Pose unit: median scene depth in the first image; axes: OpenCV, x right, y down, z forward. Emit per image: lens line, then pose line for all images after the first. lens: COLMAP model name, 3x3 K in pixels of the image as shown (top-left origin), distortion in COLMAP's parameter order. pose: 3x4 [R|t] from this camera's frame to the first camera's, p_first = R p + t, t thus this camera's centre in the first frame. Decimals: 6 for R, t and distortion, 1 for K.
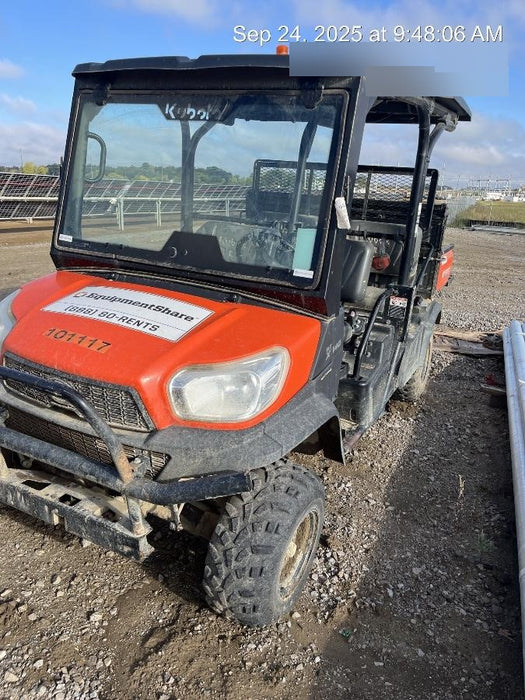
lens RADIAL K [[565.7, 0, 291.7], [0, 565.7, 369.0], [0, 0, 1]] dist [-0.002994, -0.000350]
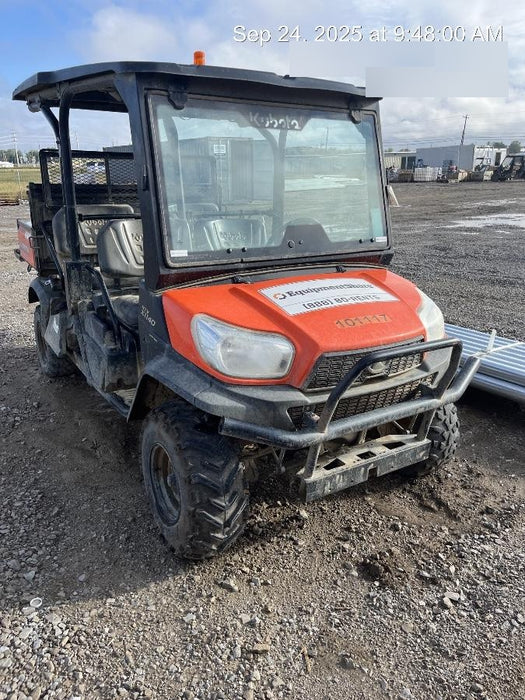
lens RADIAL K [[542.2, 0, 271.3], [0, 542.2, 349.2], [0, 0, 1]] dist [0.022213, -0.002454]
pose [[0.530699, -0.323780, 0.783278, -1.194275], [0.298572, 0.936334, 0.184755, -0.227351], [-0.793230, 0.135816, 0.593583, 0.411971]]
